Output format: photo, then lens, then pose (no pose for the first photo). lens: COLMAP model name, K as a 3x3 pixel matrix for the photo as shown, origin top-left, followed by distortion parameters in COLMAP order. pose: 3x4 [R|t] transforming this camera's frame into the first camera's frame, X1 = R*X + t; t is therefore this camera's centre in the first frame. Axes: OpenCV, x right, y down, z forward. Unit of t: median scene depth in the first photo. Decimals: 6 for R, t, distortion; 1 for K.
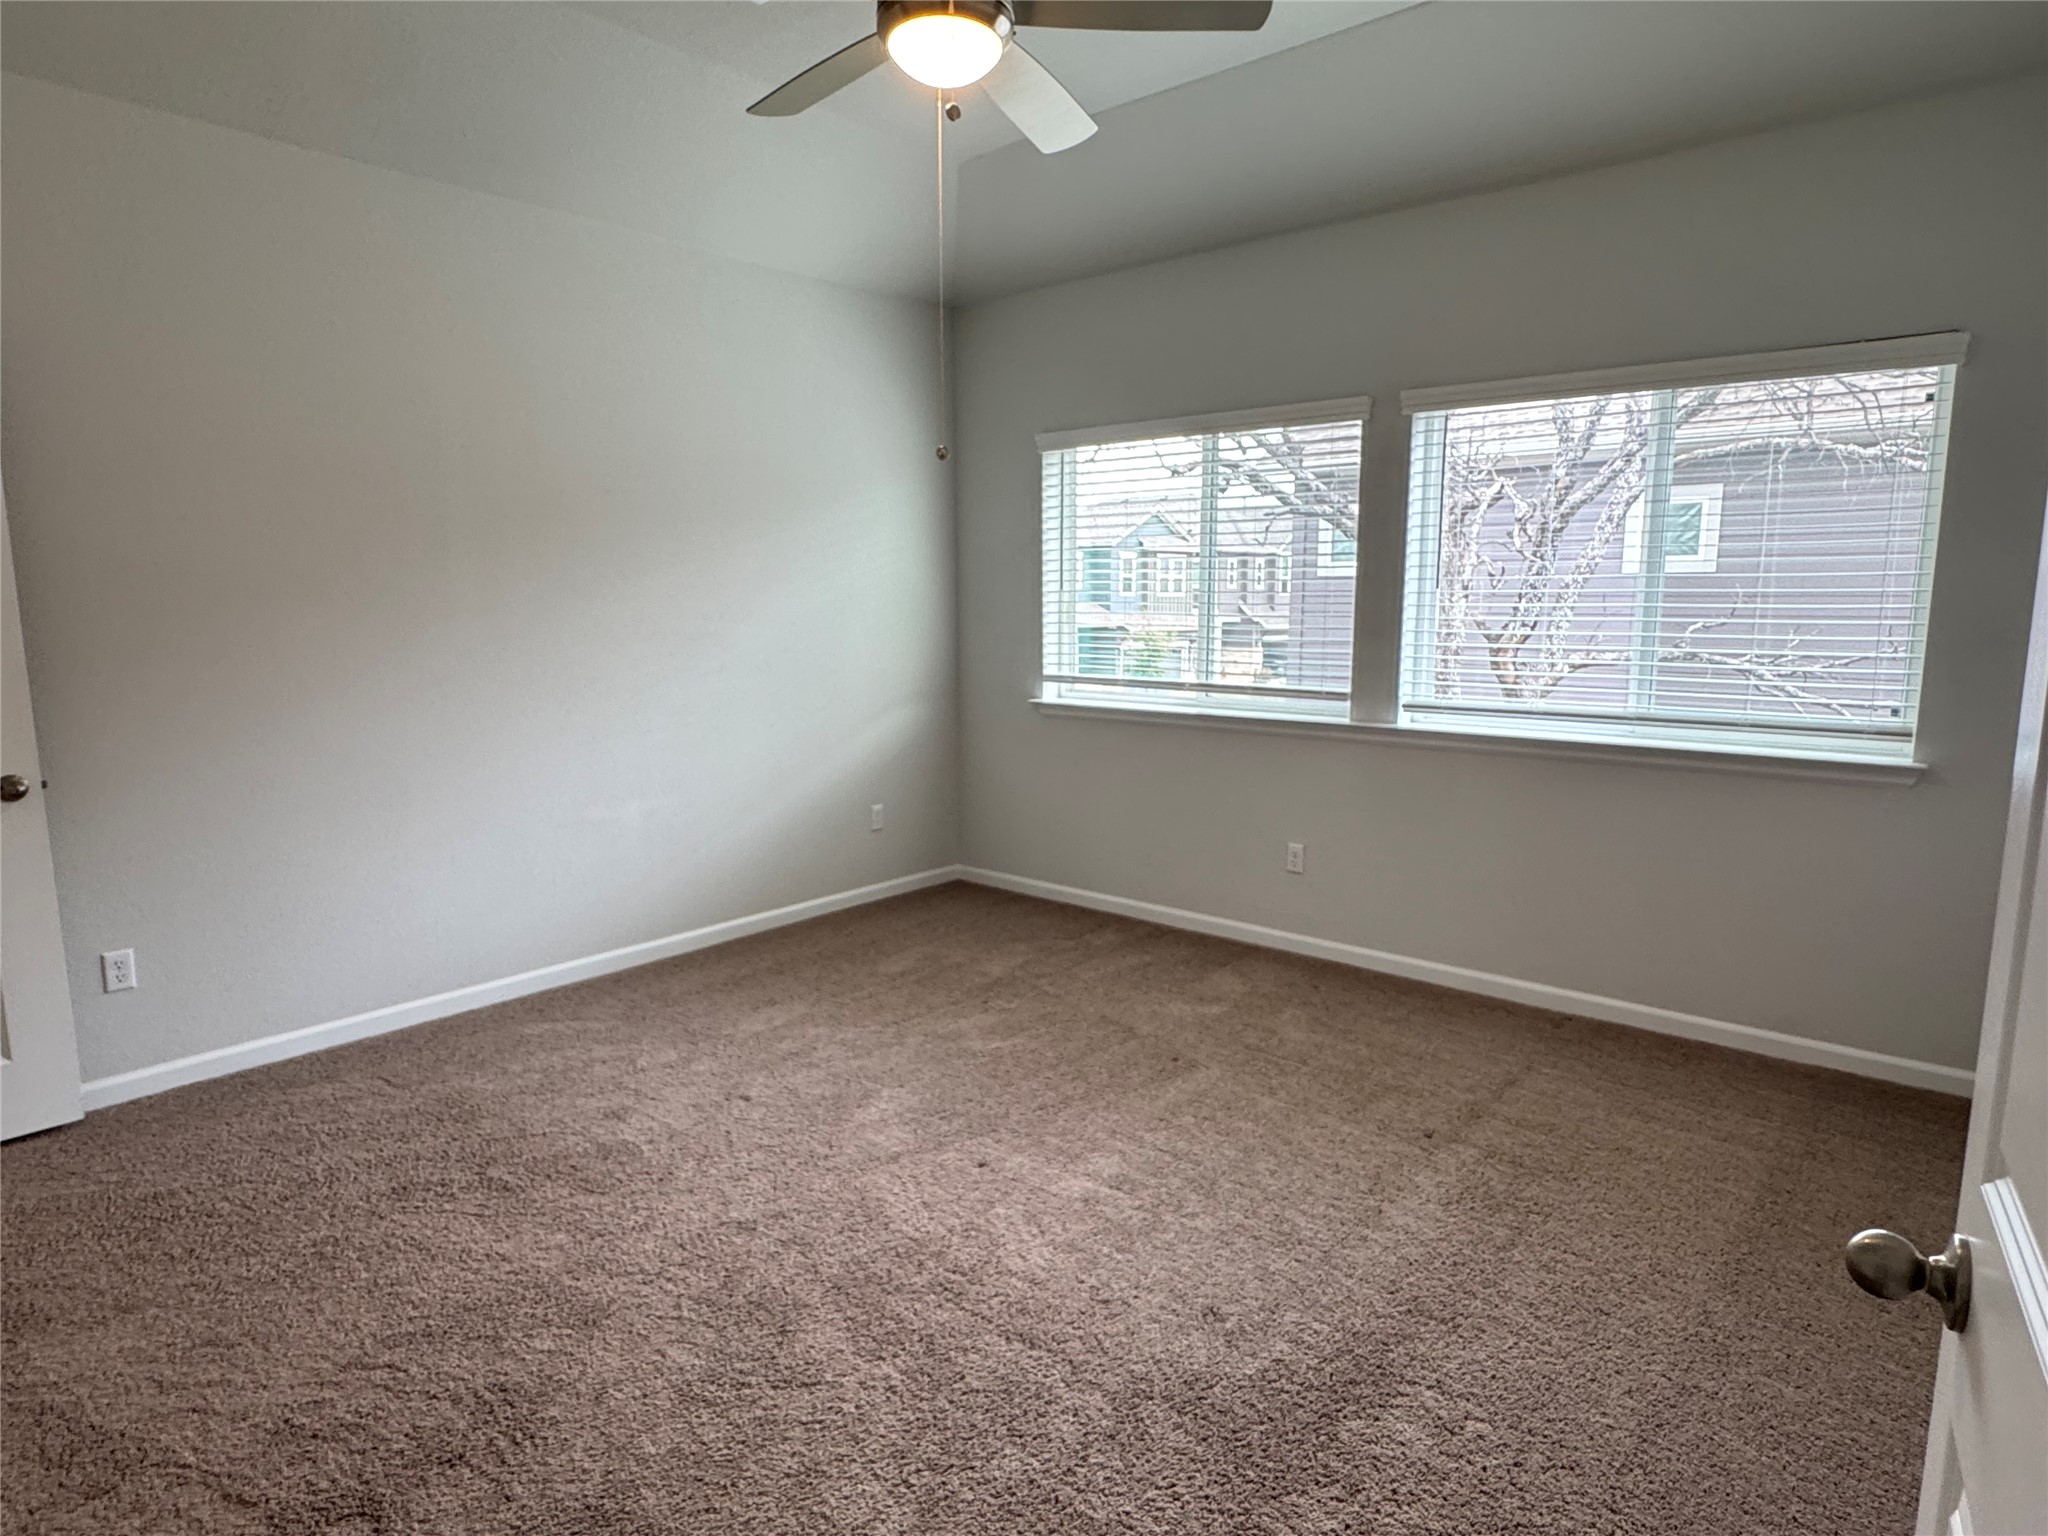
lens RADIAL K [[1163.8, 0, 1007.2], [0, 1163.8, 773.9], [0, 0, 1]] dist [-0.007137, 0.000397]
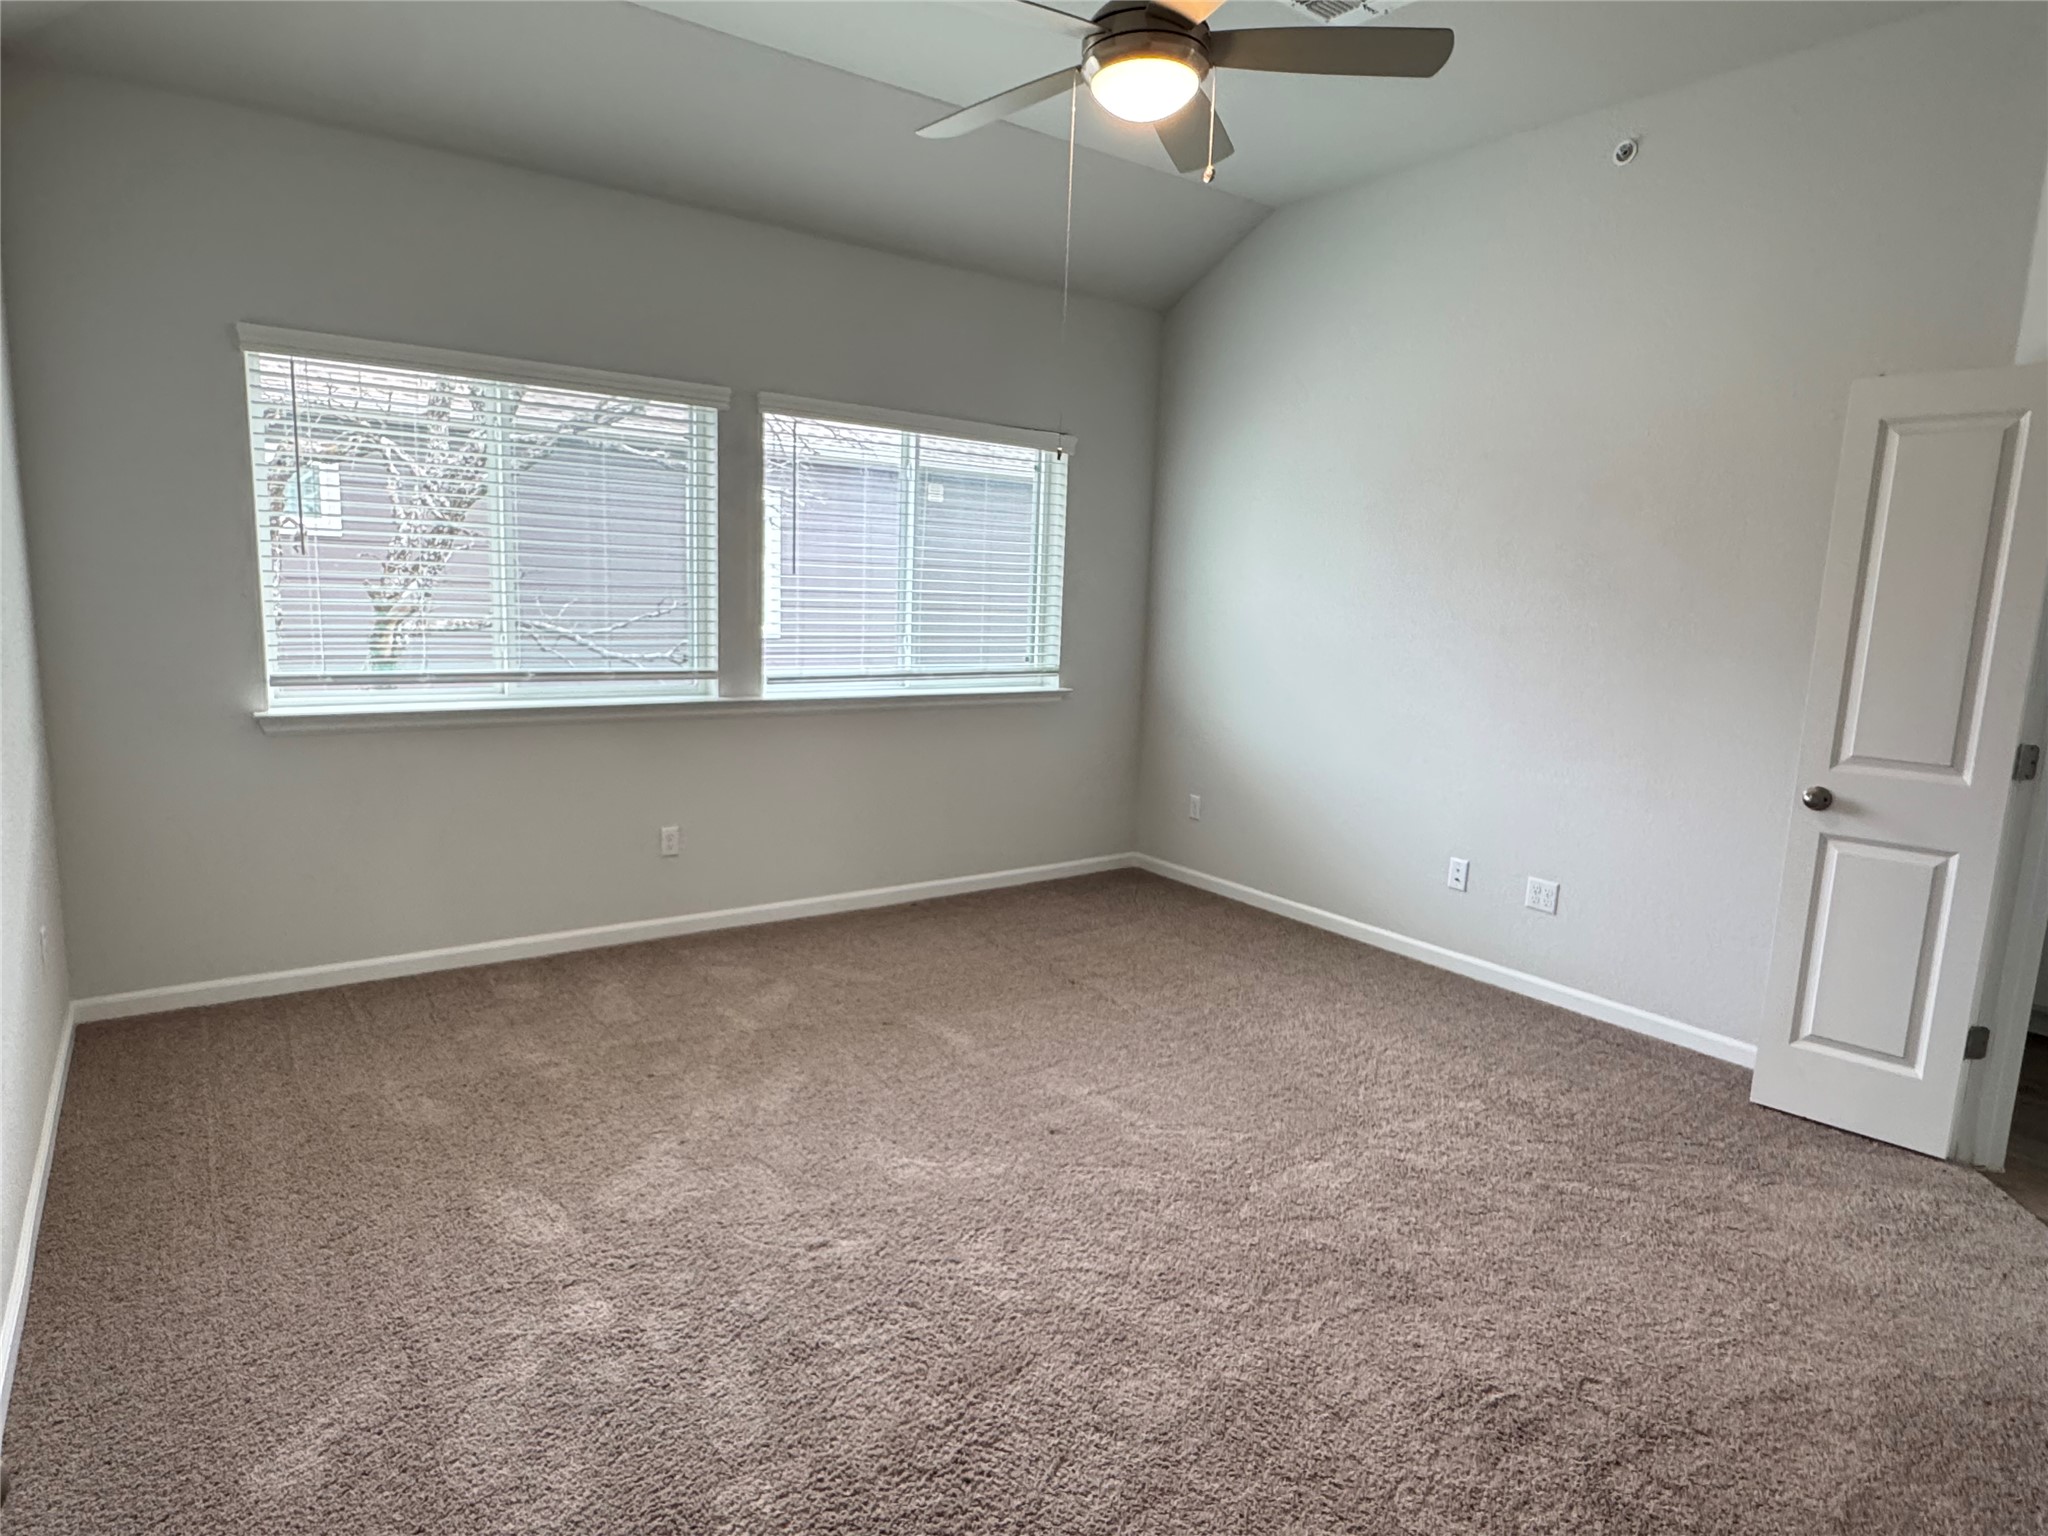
lens RADIAL K [[1163.8, 0, 1007.2], [0, 1163.8, 773.9], [0, 0, 1]] dist [-0.007137, 0.000397]
pose [[0.234384, -0.148604, 0.960719, -0.677609], [0.111273, 0.985853, 0.125345, -0.082323], [-0.965755, 0.077523, 0.247603, 0.513012]]
